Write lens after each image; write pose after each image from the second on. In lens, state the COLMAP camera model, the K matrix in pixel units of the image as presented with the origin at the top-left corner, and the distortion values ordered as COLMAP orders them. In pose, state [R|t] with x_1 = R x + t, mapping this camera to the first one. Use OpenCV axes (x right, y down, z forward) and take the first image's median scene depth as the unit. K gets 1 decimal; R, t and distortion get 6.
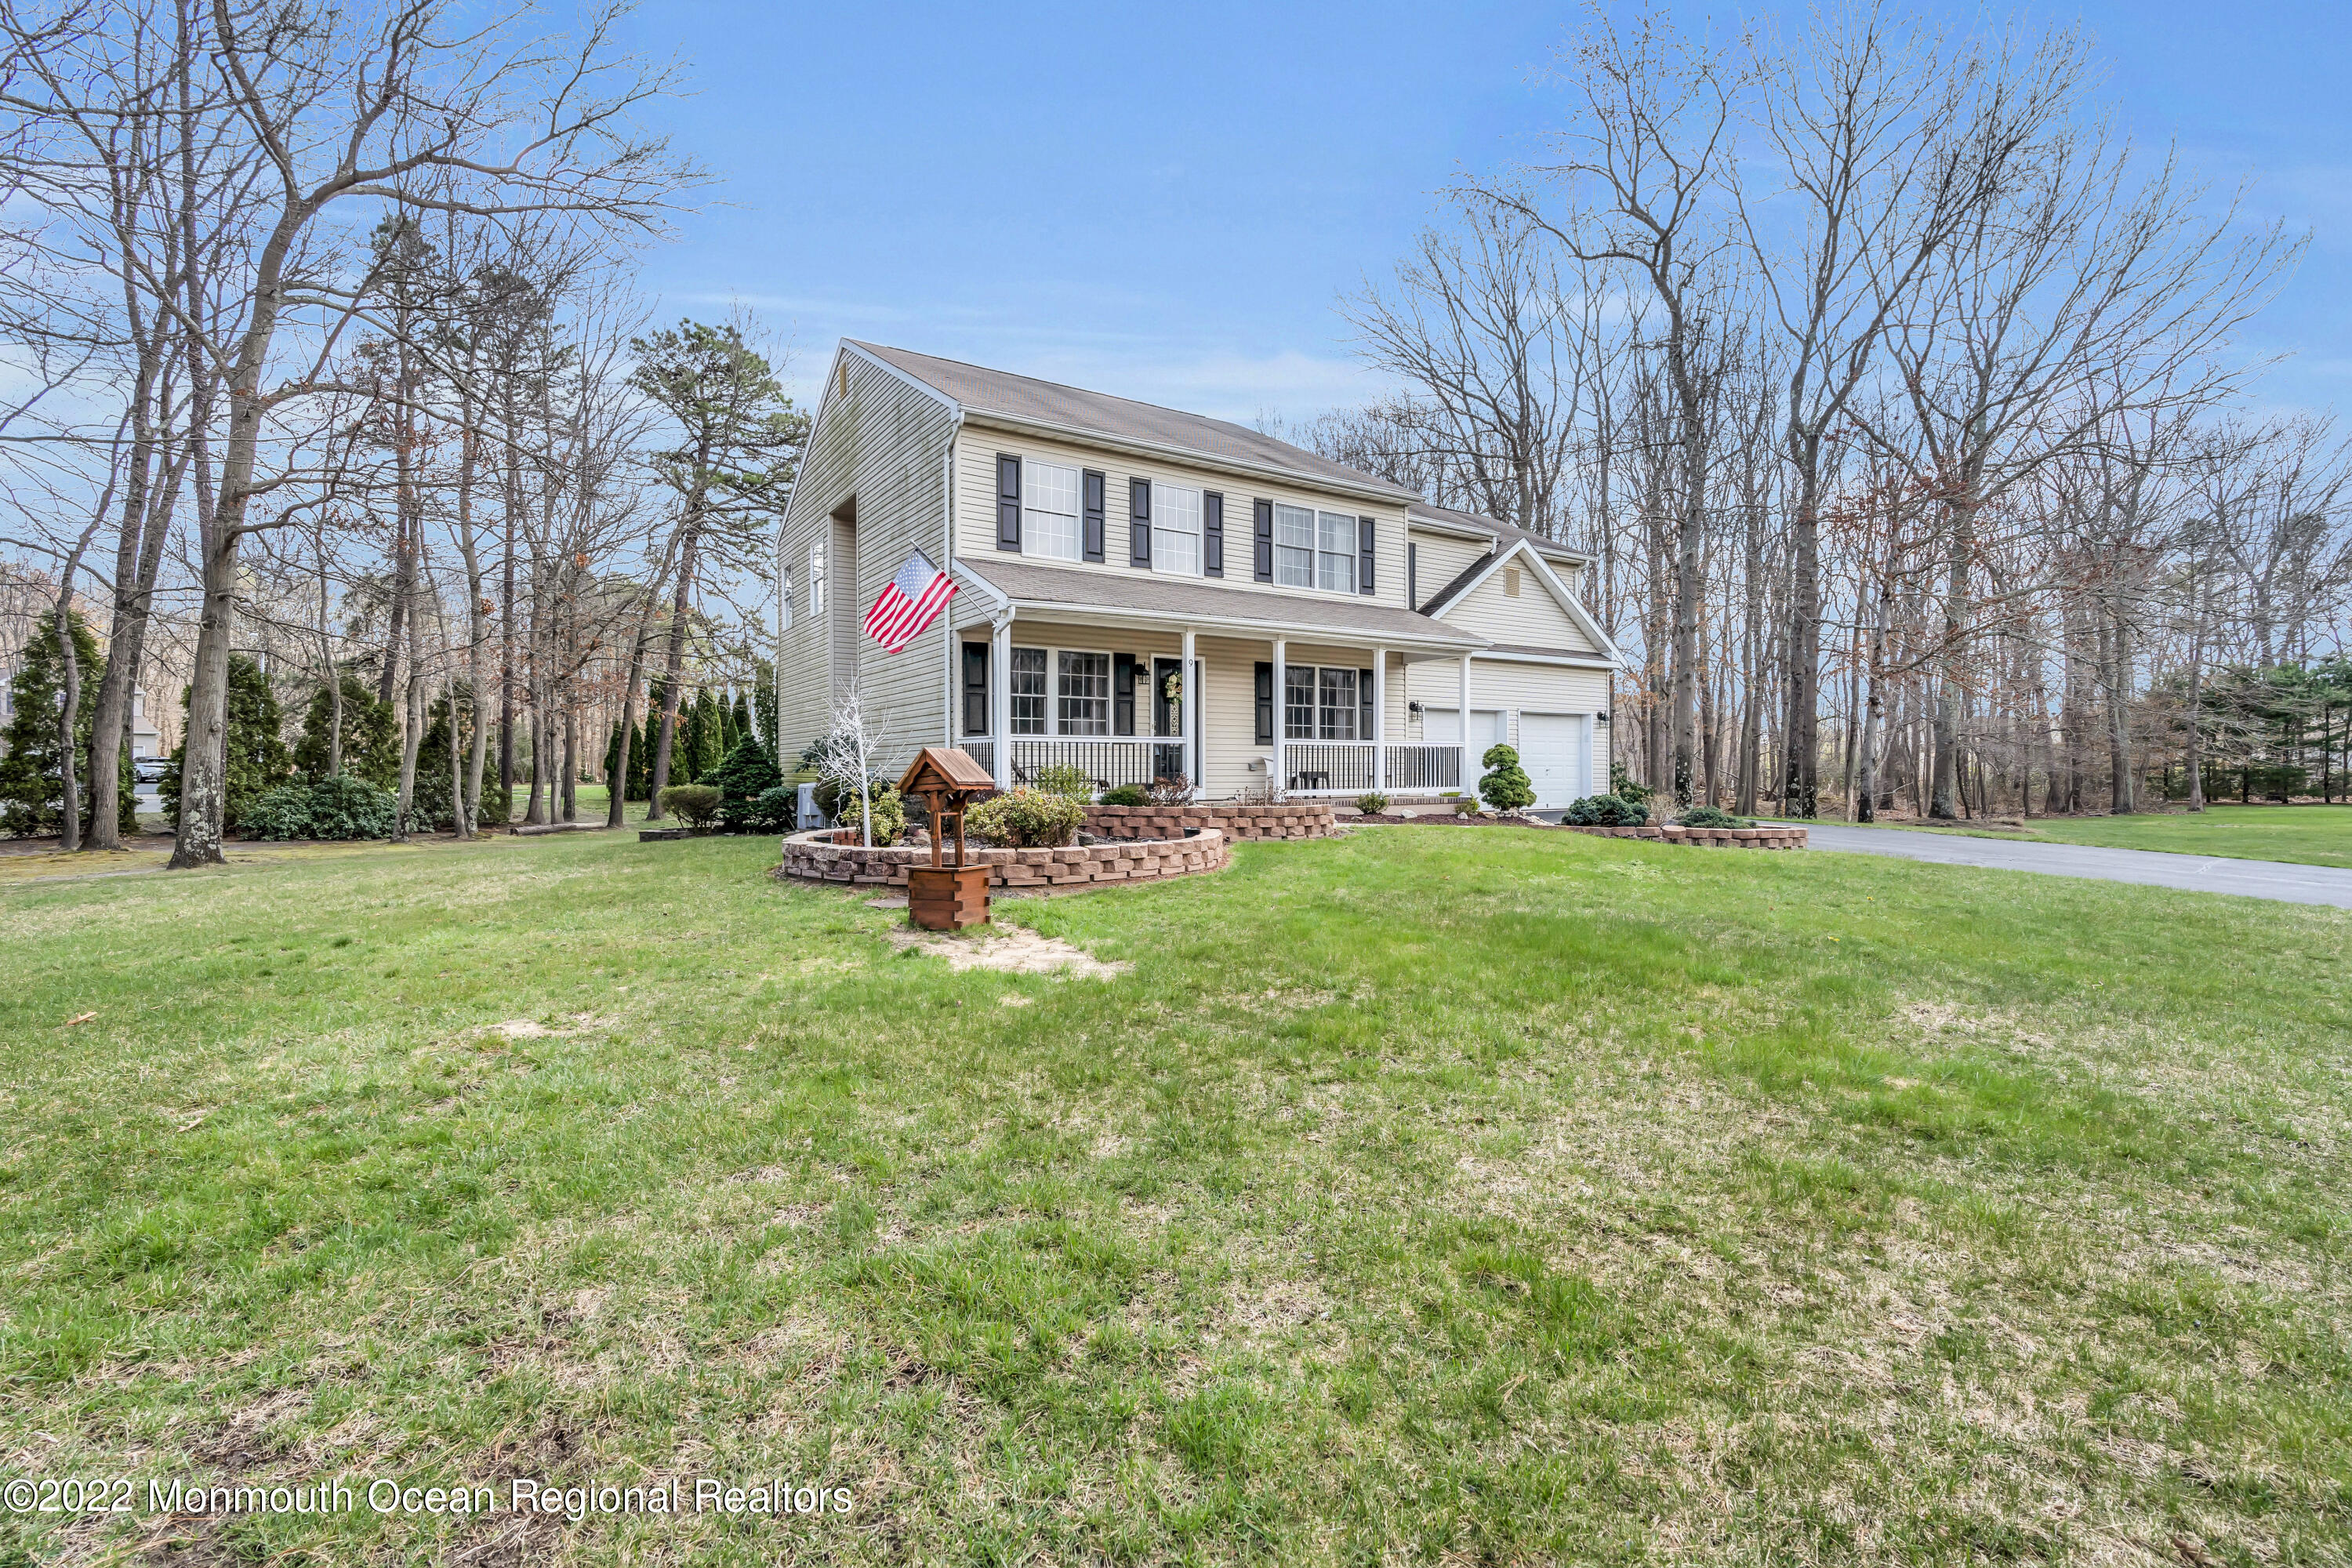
lens RADIAL K [[1014.4, 0, 1160.1], [0, 1014.4, 787.6], [0, 0, 1]] dist [0.000937, 0.000533]
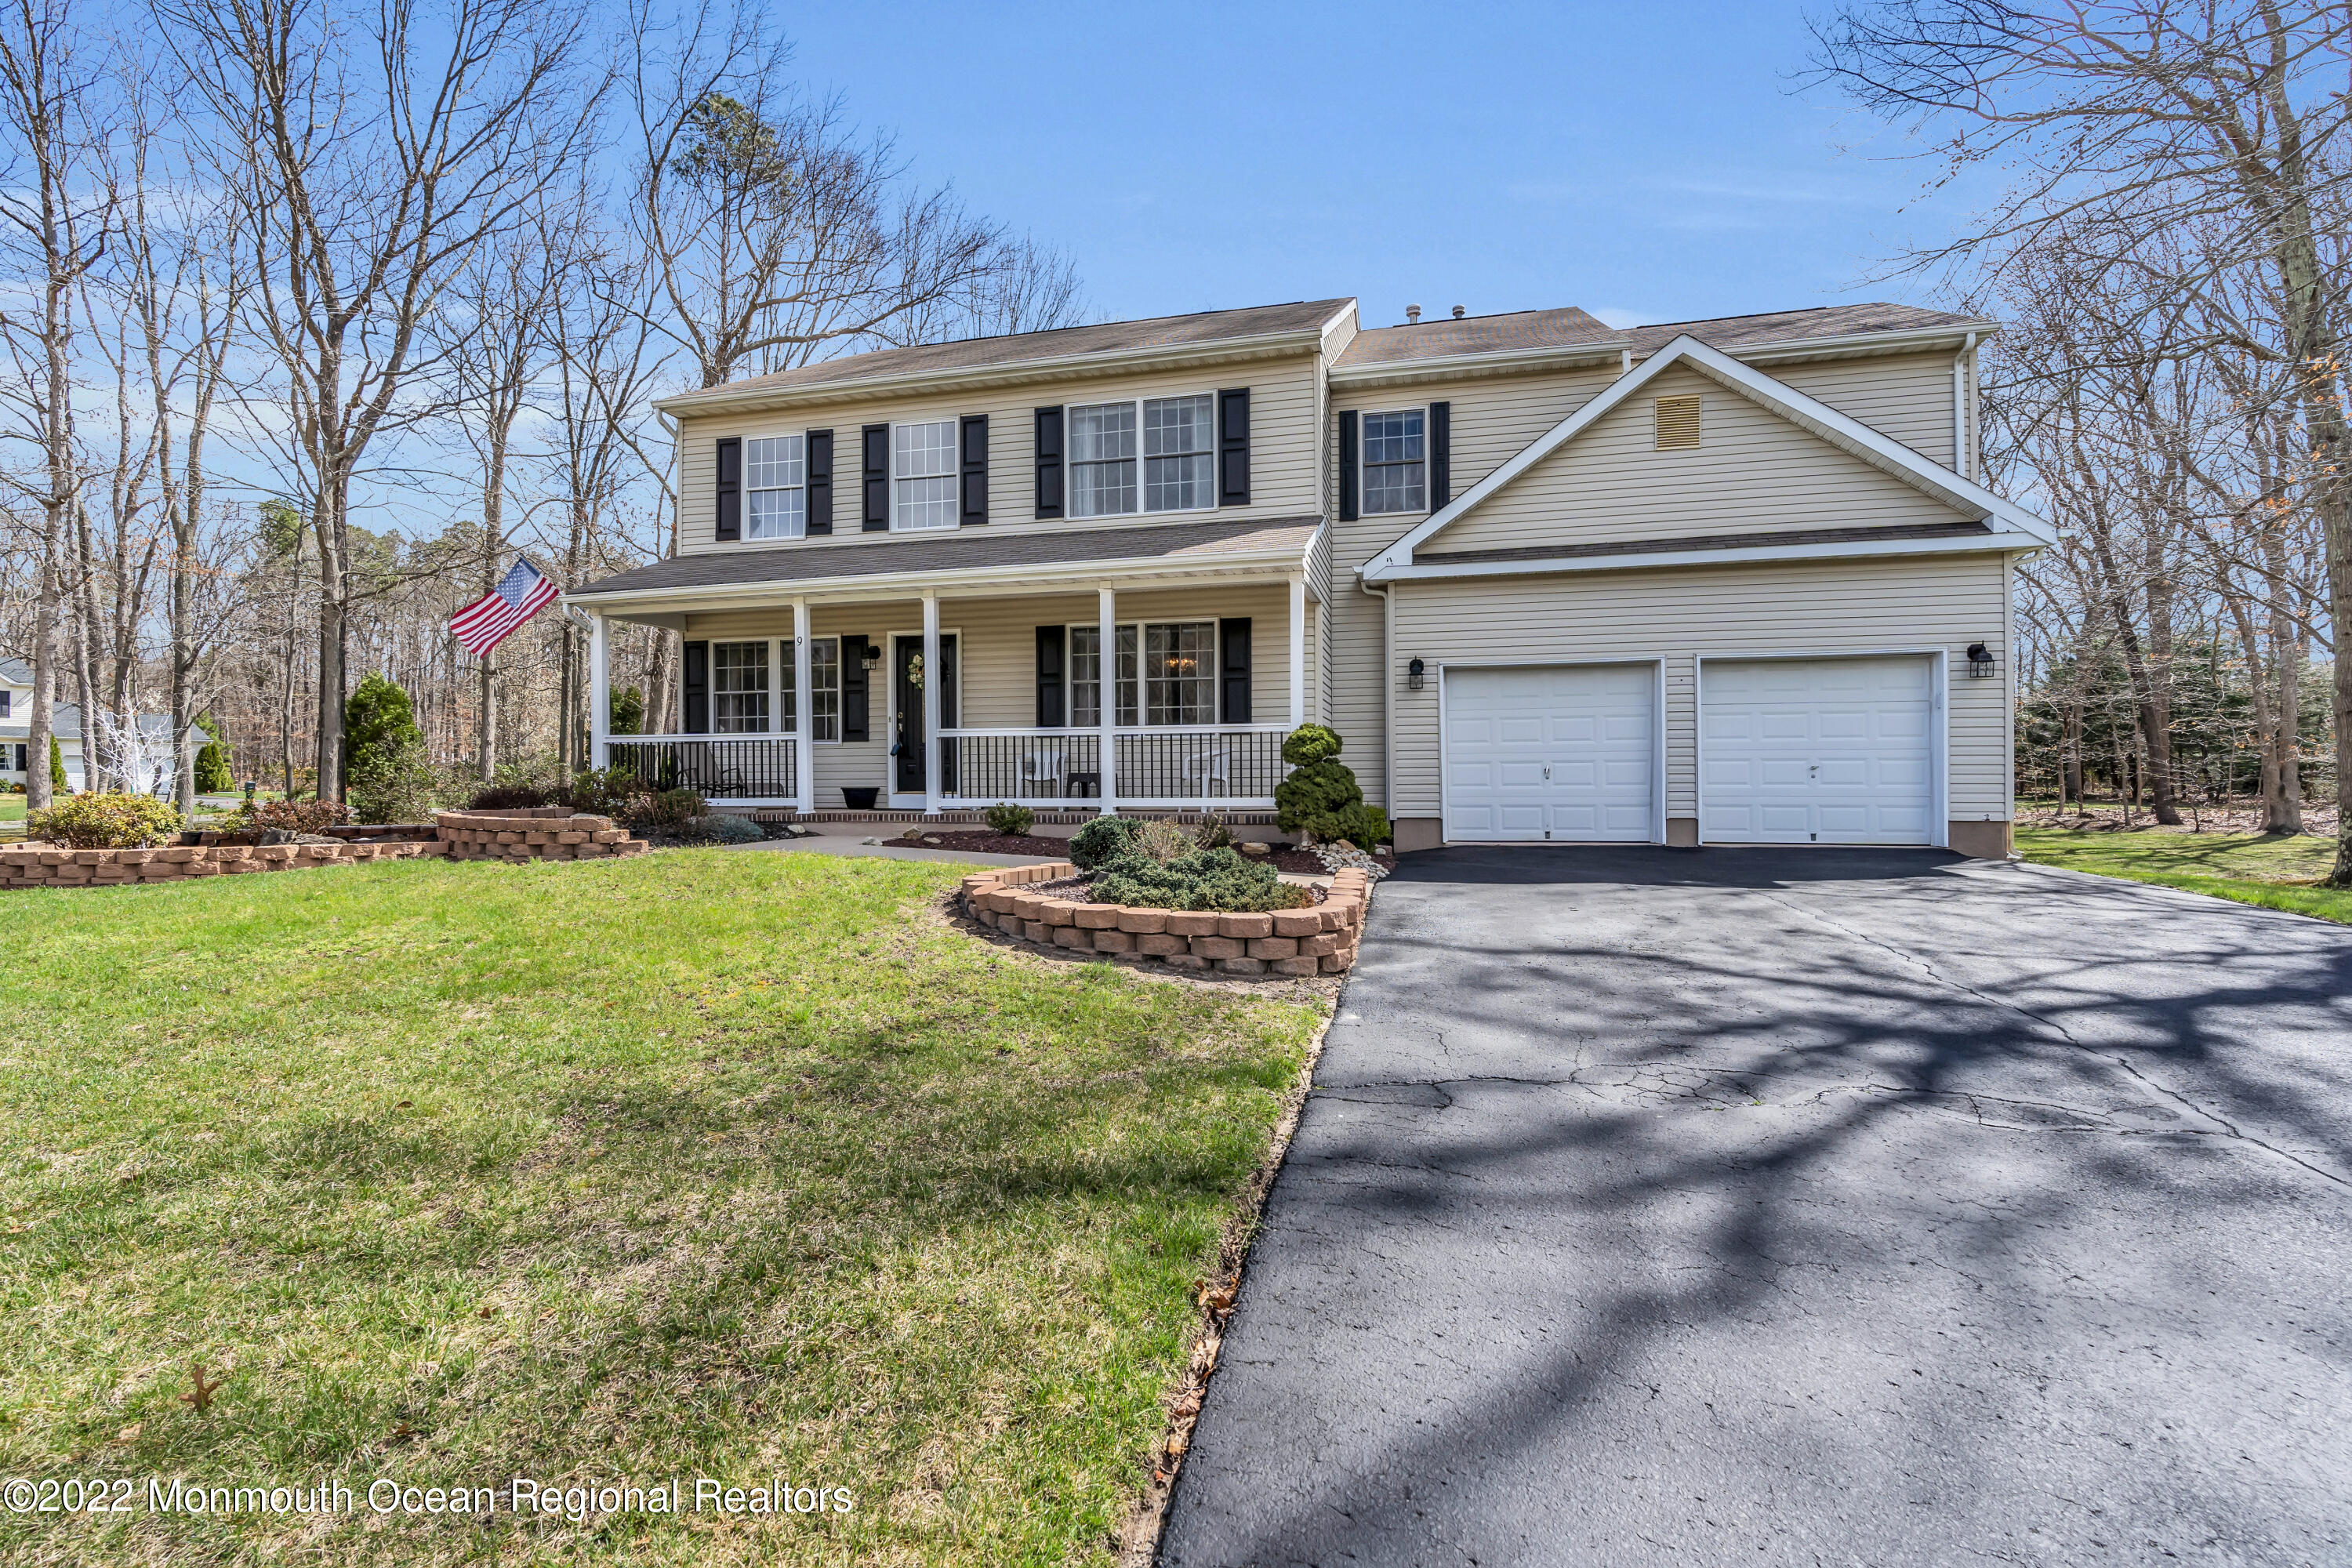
lens RADIAL K [[1058.9, 0, 1176.8], [0, 1058.9, 776.1], [0, 0, 1]] dist [-0.012783, 0.003877]
pose [[0.691877, 0.002600, -0.722010, 0.728024], [-0.008327, 0.999956, -0.004379, -0.010844], [0.721967, 0.009042, 0.691868, 0.532286]]
